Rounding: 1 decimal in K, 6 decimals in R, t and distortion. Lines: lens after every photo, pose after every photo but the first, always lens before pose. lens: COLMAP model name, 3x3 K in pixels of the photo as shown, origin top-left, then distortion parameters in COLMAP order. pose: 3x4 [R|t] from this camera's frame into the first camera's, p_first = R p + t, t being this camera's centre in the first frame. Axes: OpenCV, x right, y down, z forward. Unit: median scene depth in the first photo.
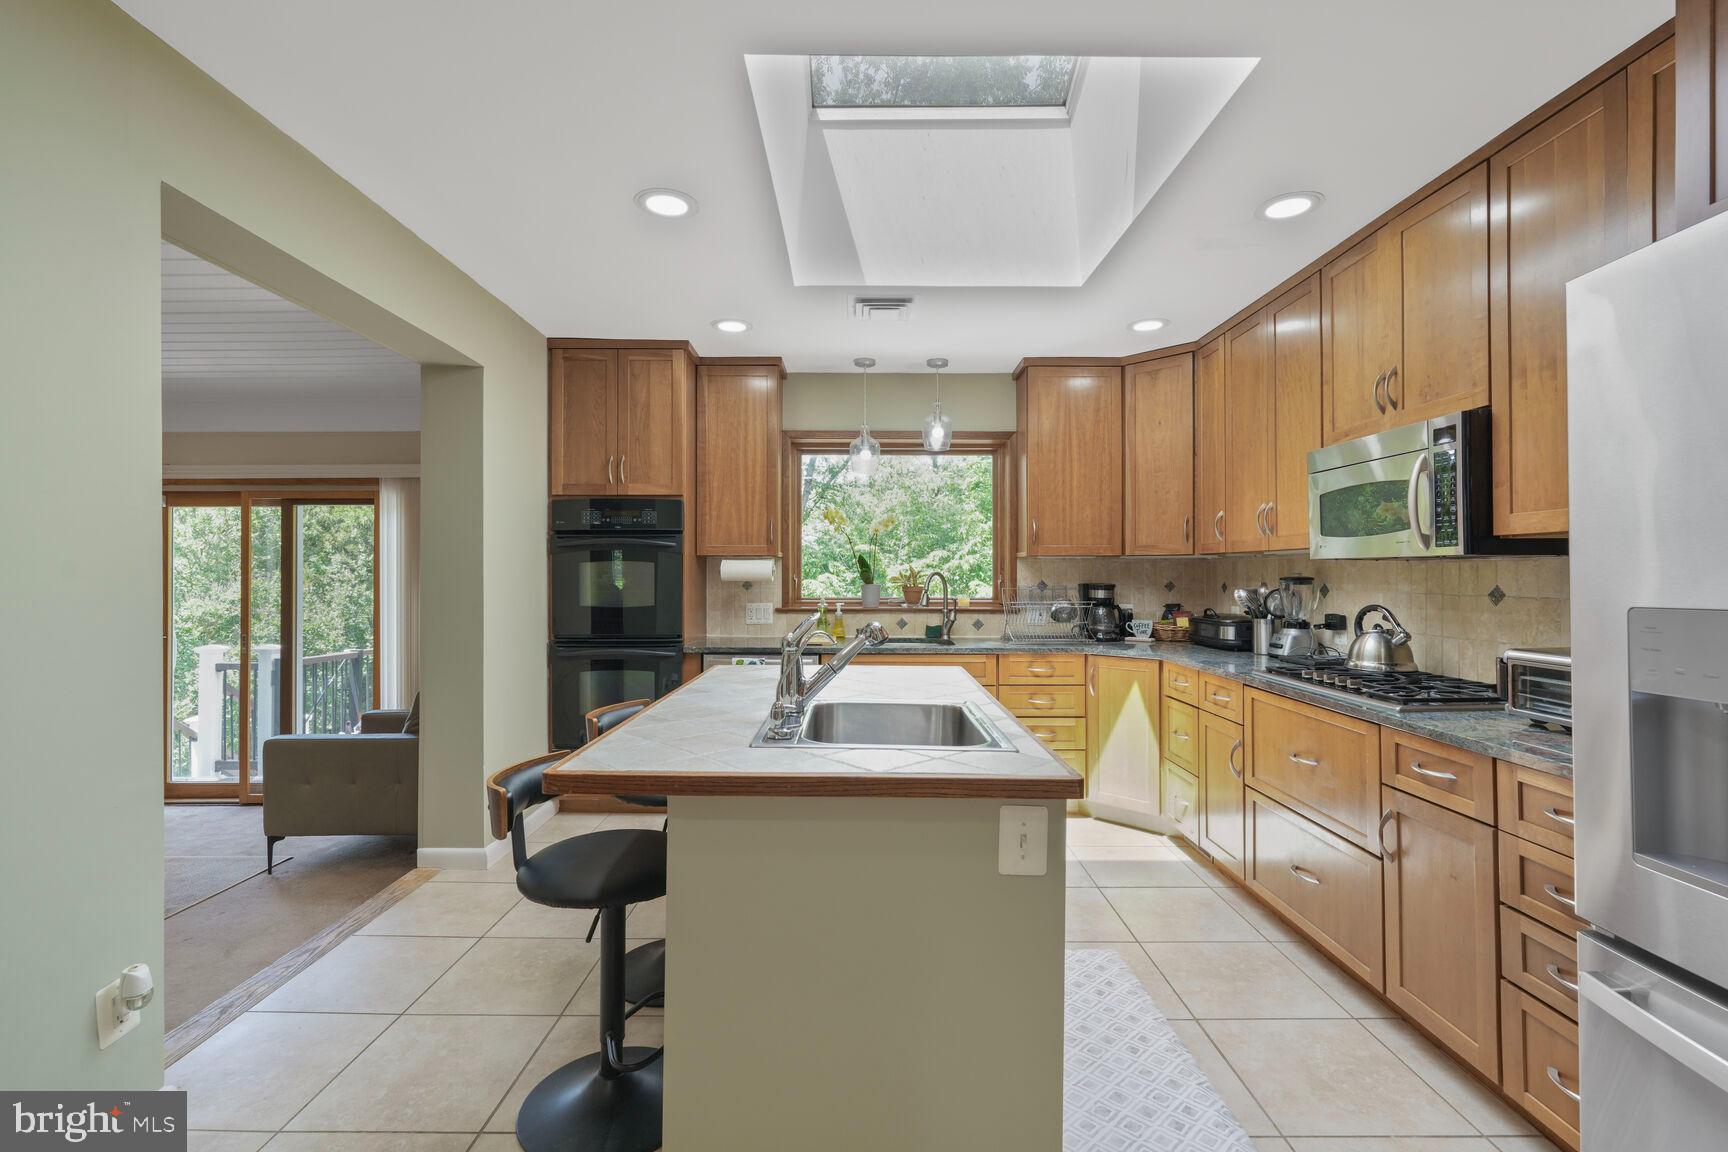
lens RADIAL K [[760.4, 0, 860.7], [0, 760.4, 570.8], [0, 0, 1]] dist [-0.002609, 0.001181]
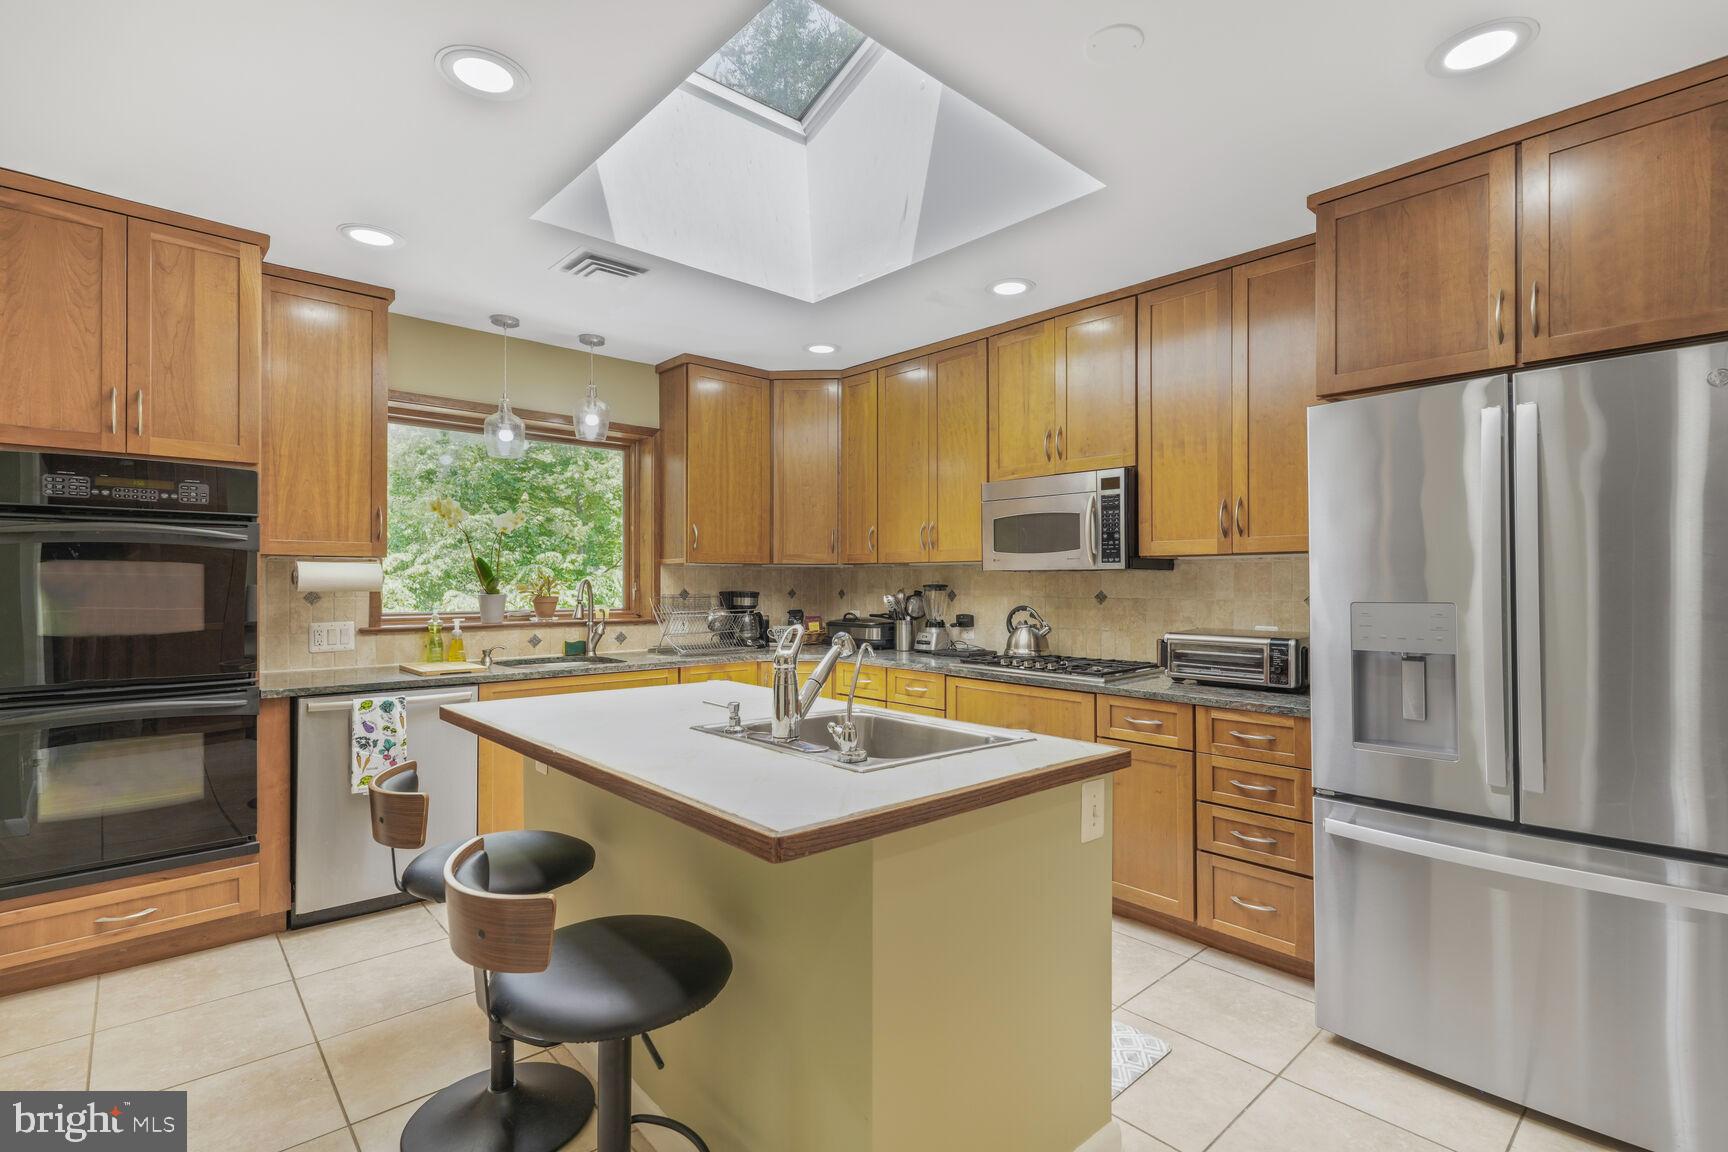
lens RADIAL K [[802.0, 0, 864.2], [0, 802.0, 580.8], [0, 0, 1]] dist [0.000636, -0.000446]
pose [[0.740924, 0.001845, 0.671586, -0.312059], [-0.003612, 0.999993, 0.001238, 0.000753], [-0.671579, -0.003343, 0.740926, 0.115658]]
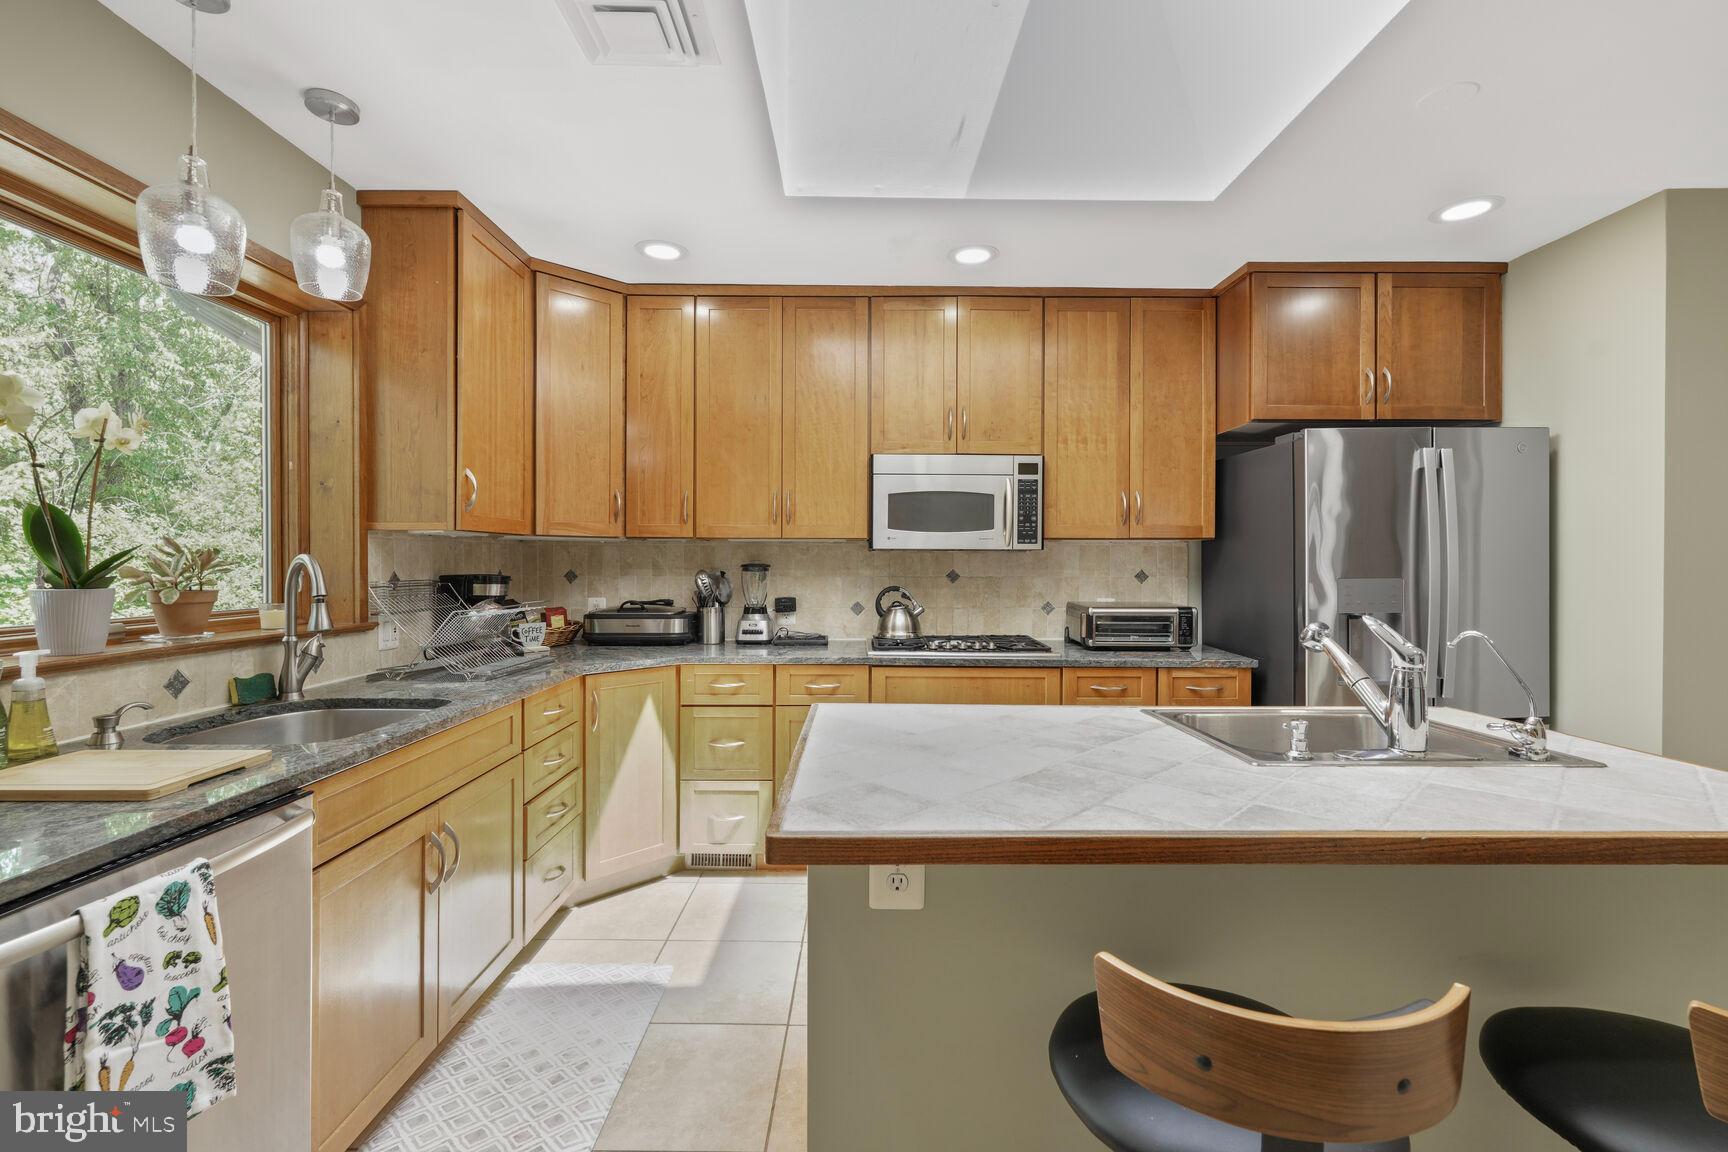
lens RADIAL K [[760.4, 0, 862.0], [0, 760.4, 564.8], [0, 0, 1]] dist [-0.002609, 0.001181]
pose [[-0.000358, -0.004084, 0.999992, -0.399171], [-0.006799, 0.999969, 0.004082, 0.003244], [-0.999977, -0.006798, -0.000385, 0.735879]]
